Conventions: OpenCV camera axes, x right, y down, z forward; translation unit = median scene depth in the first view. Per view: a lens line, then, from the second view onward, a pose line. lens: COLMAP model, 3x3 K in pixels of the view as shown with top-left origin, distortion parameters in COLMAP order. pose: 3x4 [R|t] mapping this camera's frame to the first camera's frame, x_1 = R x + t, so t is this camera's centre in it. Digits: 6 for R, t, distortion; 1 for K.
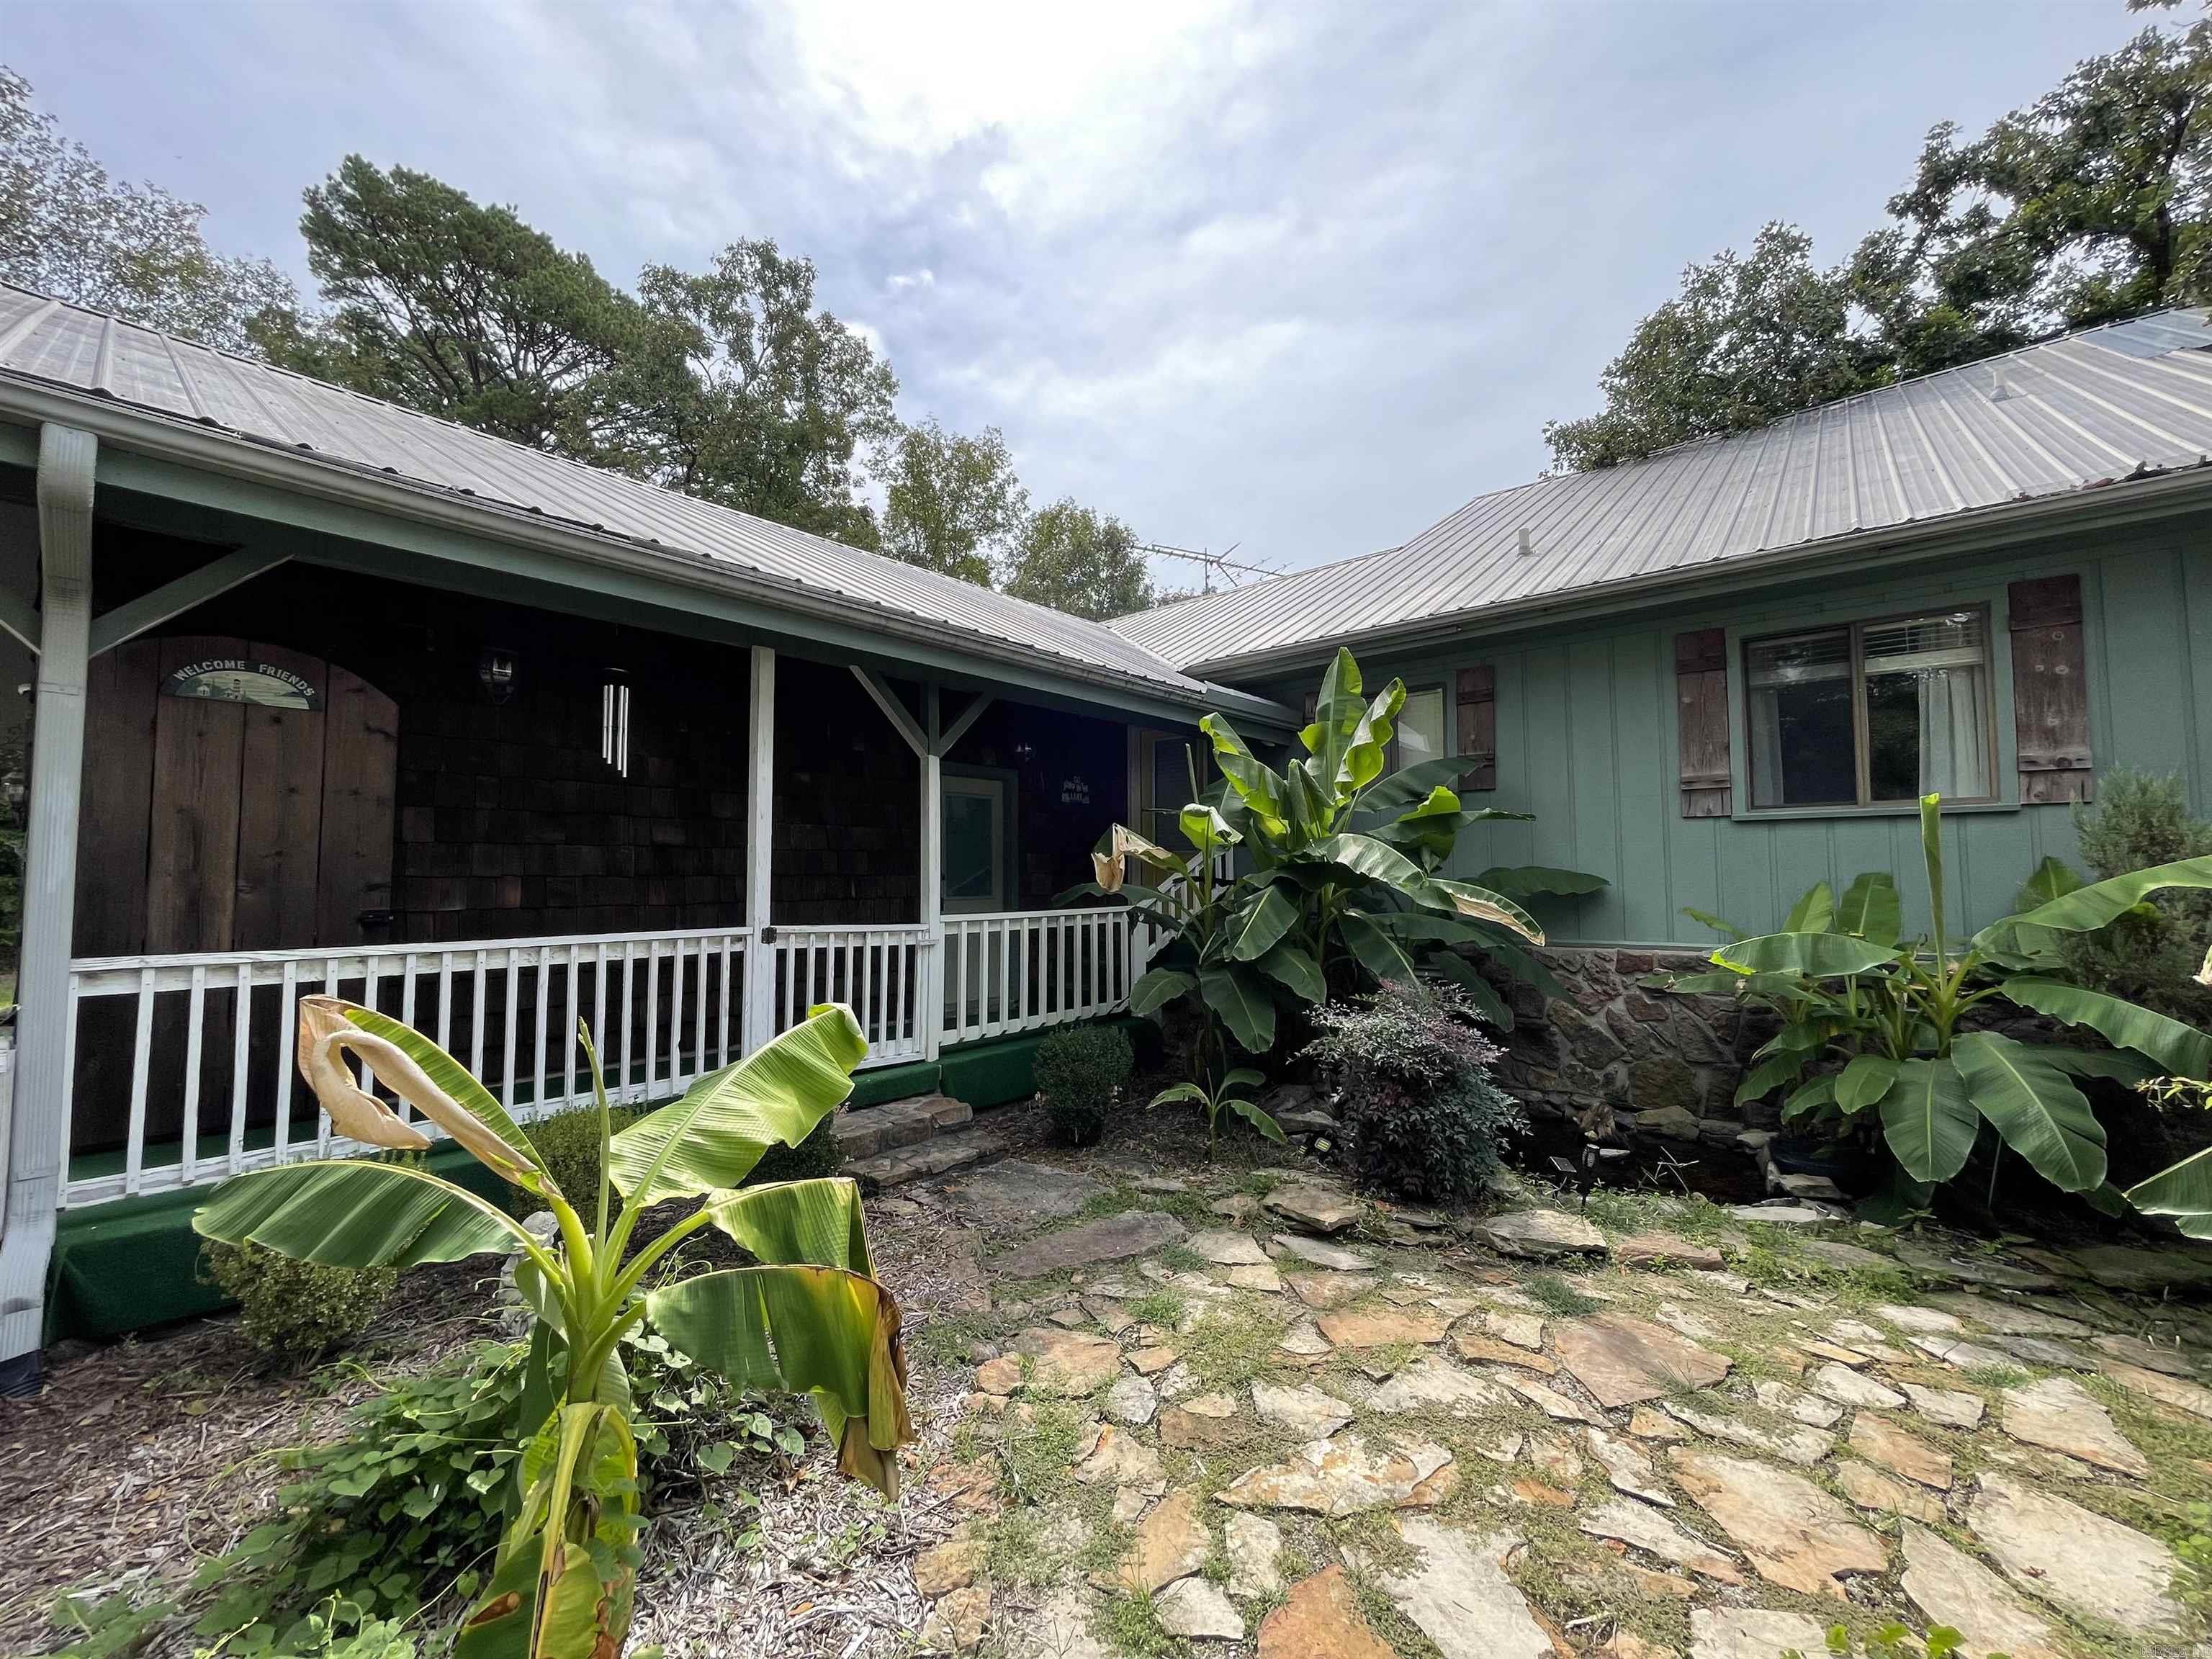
lens RADIAL K [[895.9, 0, 1105.4], [0, 895.9, 827.2], [0, 0, 1]] dist [0.000792, -0.000191]
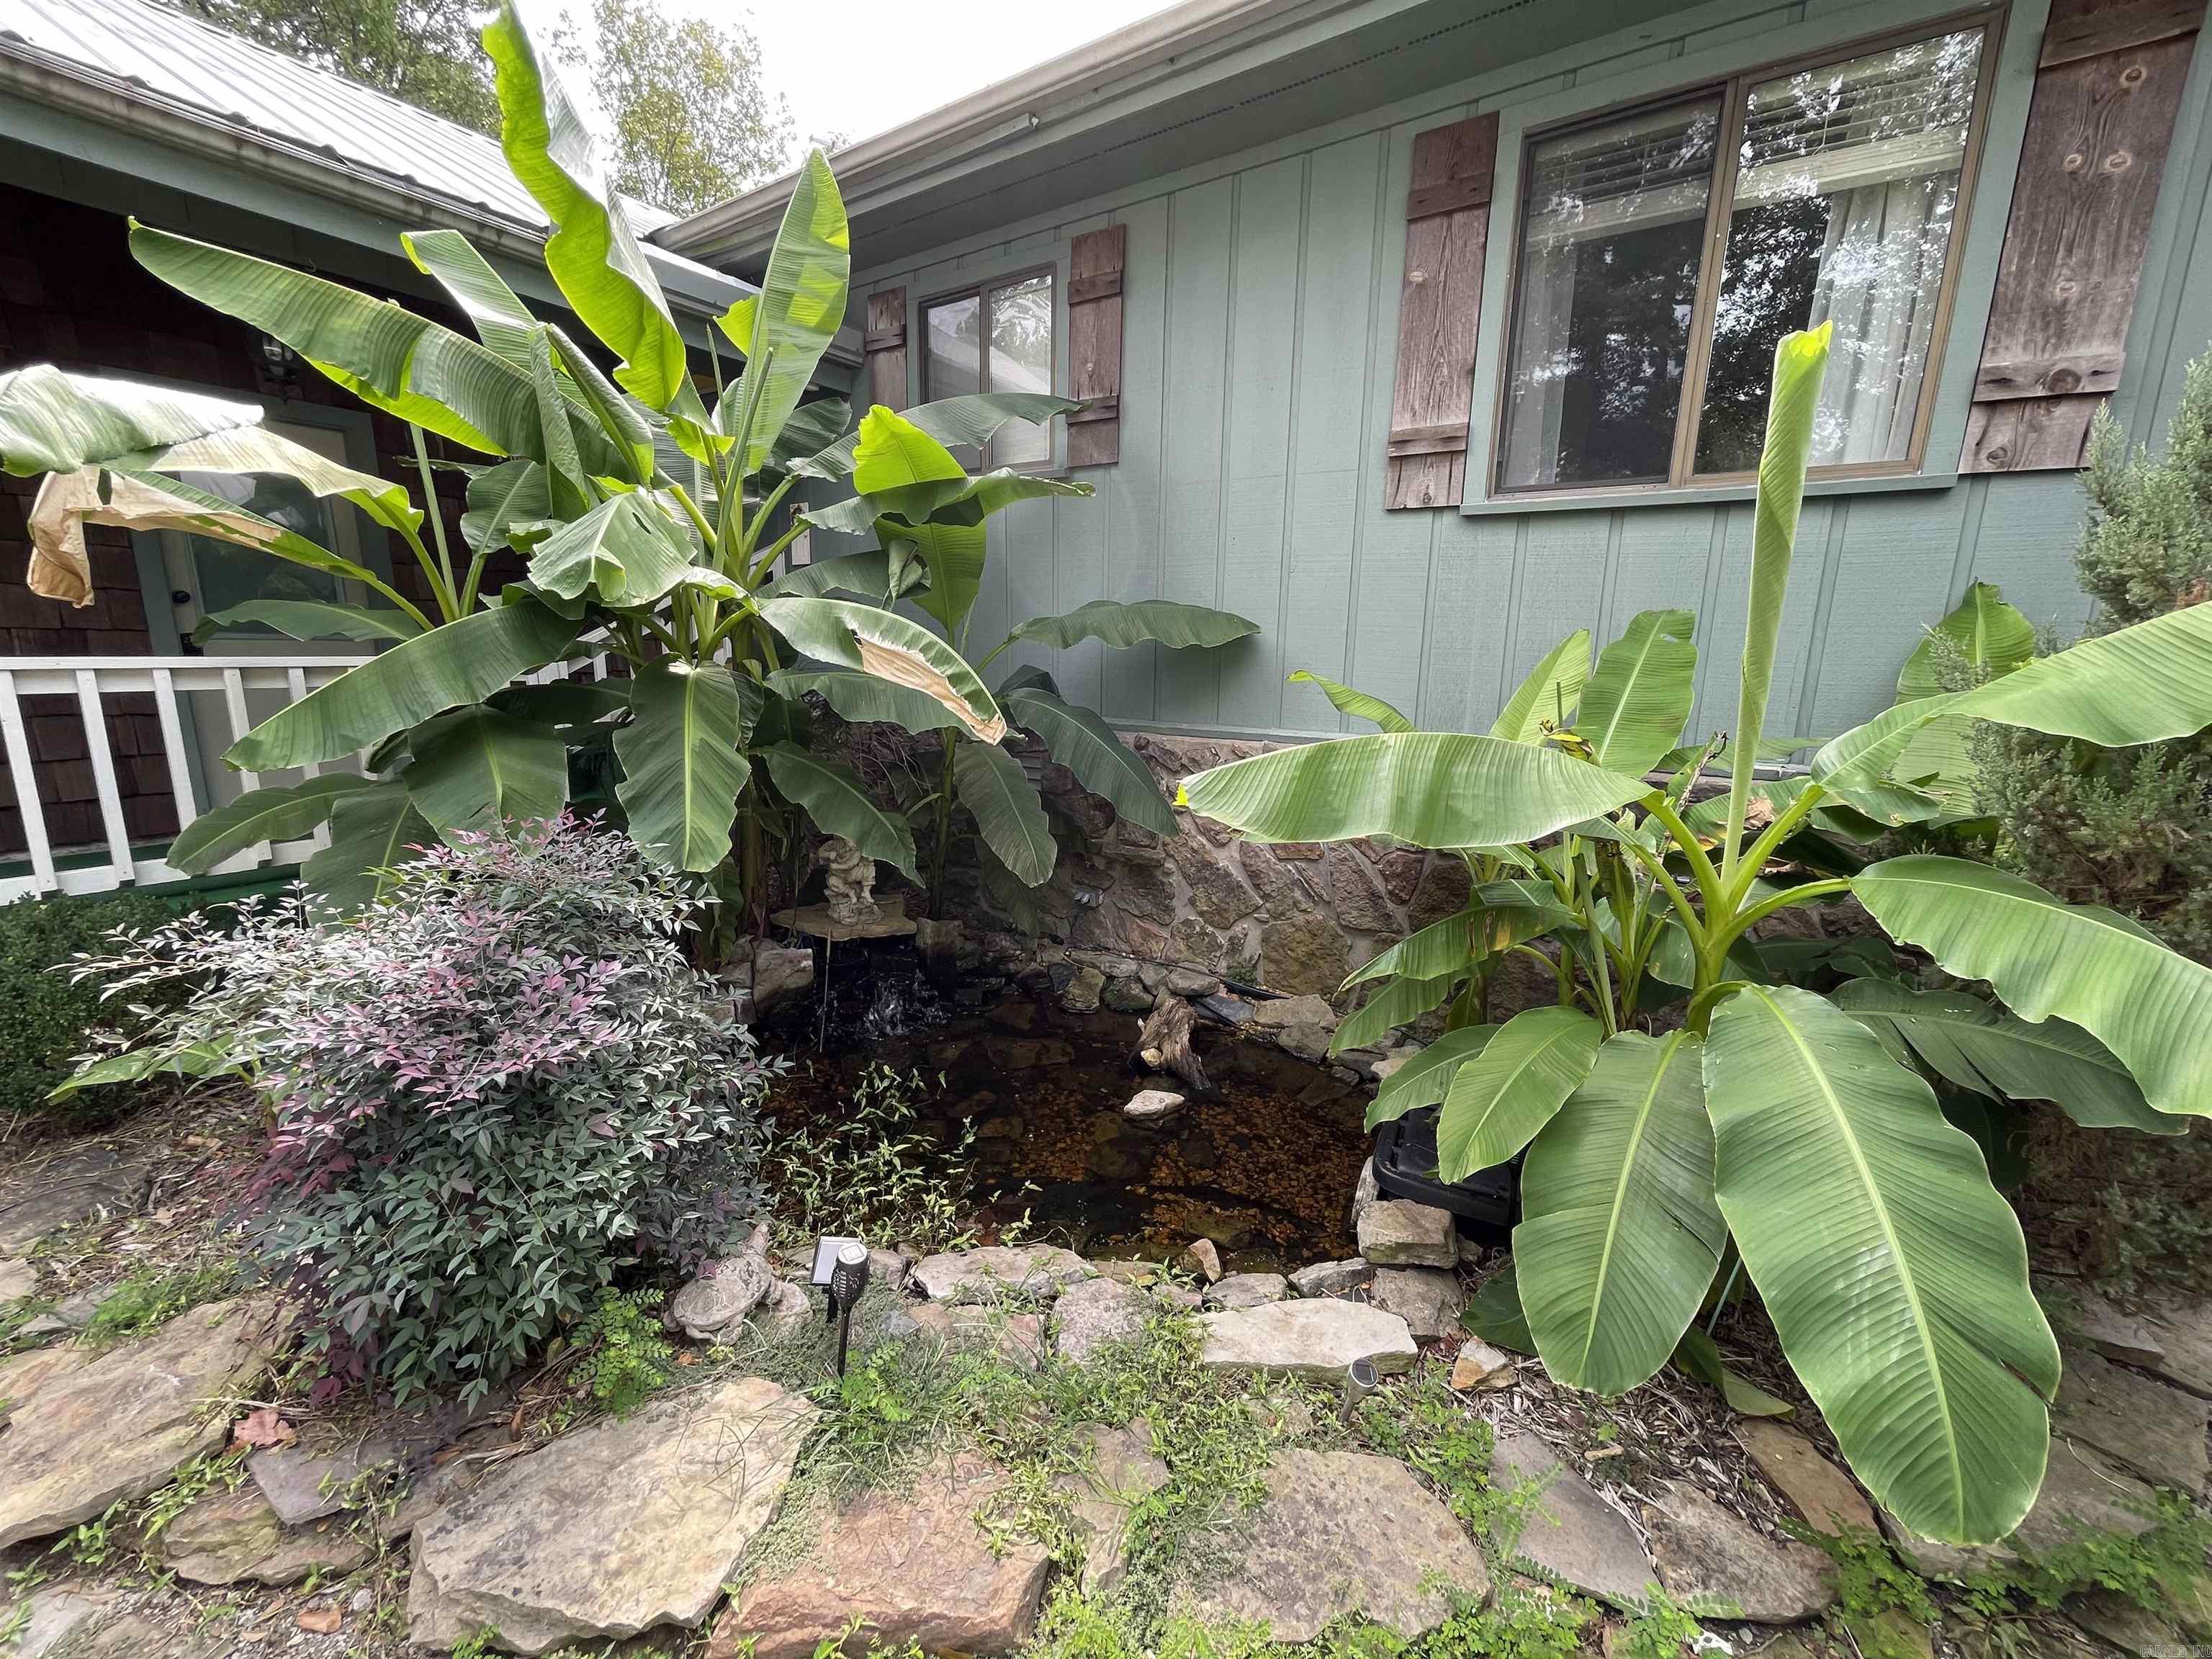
lens RADIAL K [[895.9, 0, 1110.8], [0, 895.9, 823.9], [0, 0, 1]] dist [0.000792, -0.000191]
pose [[0.993079, 0.000783, 0.117449, 0.429494], [-0.030578, 0.967216, 0.252107, 0.044818], [-0.113402, -0.253954, 0.960545, 0.455578]]
